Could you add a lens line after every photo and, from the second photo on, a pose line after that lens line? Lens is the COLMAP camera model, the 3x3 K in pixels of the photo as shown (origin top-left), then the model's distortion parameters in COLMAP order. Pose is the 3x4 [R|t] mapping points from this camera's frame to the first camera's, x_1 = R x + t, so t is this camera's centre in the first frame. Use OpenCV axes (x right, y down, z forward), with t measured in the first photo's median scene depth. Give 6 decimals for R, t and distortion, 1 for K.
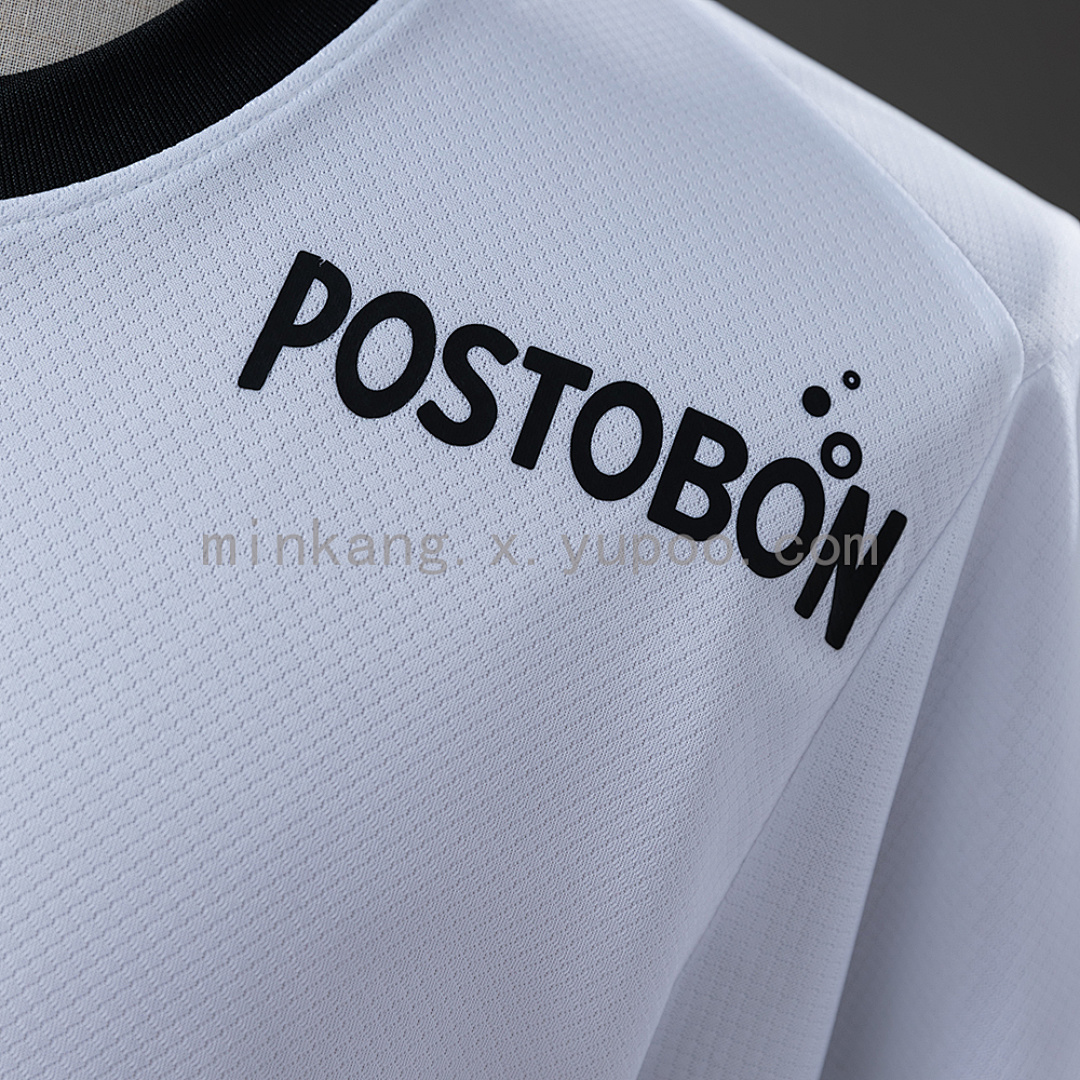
lens RADIAL K [[3021.3, 0, 539.4], [0, 3021.3, 540.1], [0, 0, 1]] dist [0.036903, 0.000000]
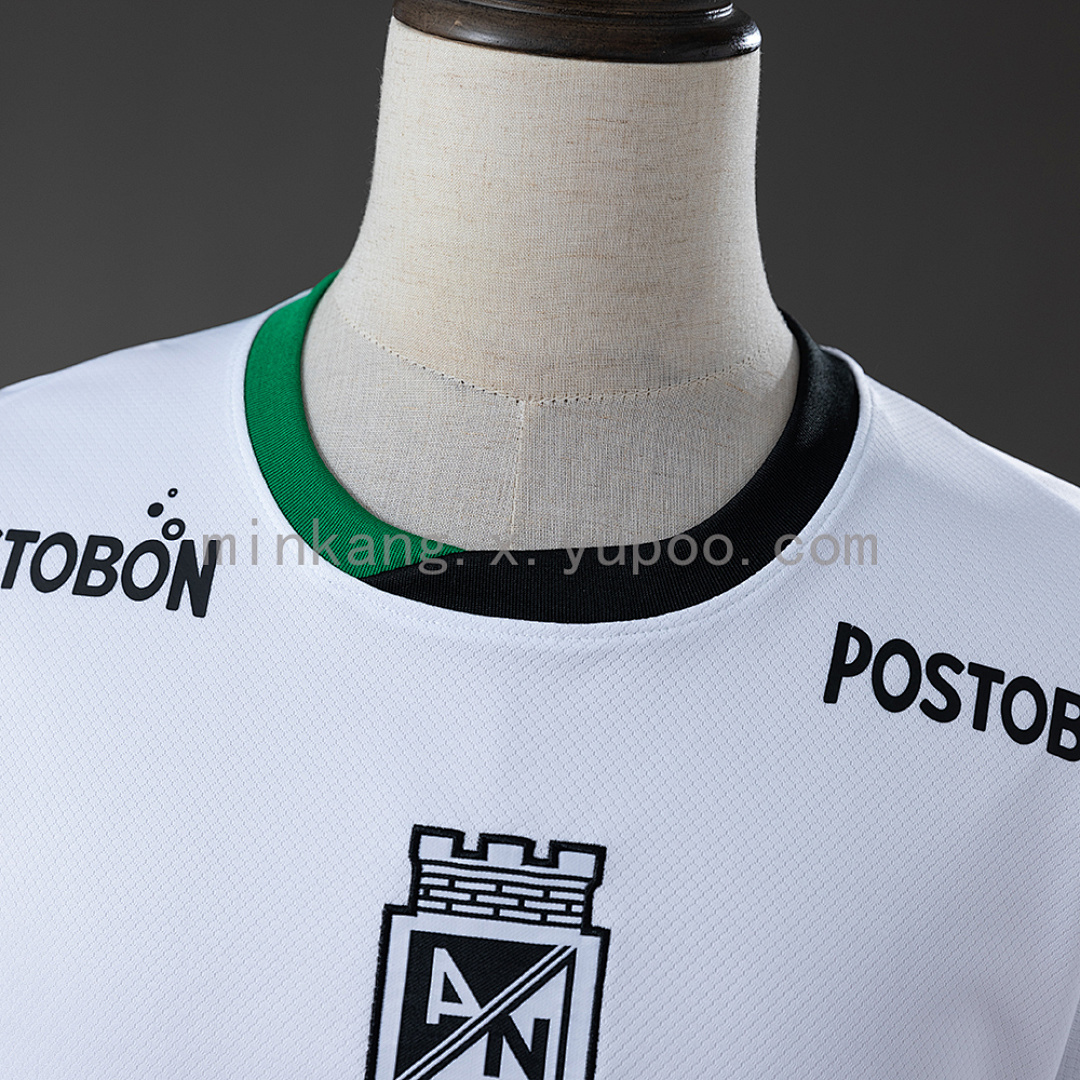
lens RADIAL K [[3181.1, 0, 539.6], [0, 3181.1, 540.0], [0, 0, 1]] dist [0.127970, 0.000000]
pose [[0.981316, -0.095019, 0.167303, -0.564271], [0.103853, 0.993581, -0.044851, -0.078283], [-0.161967, 0.061388, 0.984885, -0.823759]]
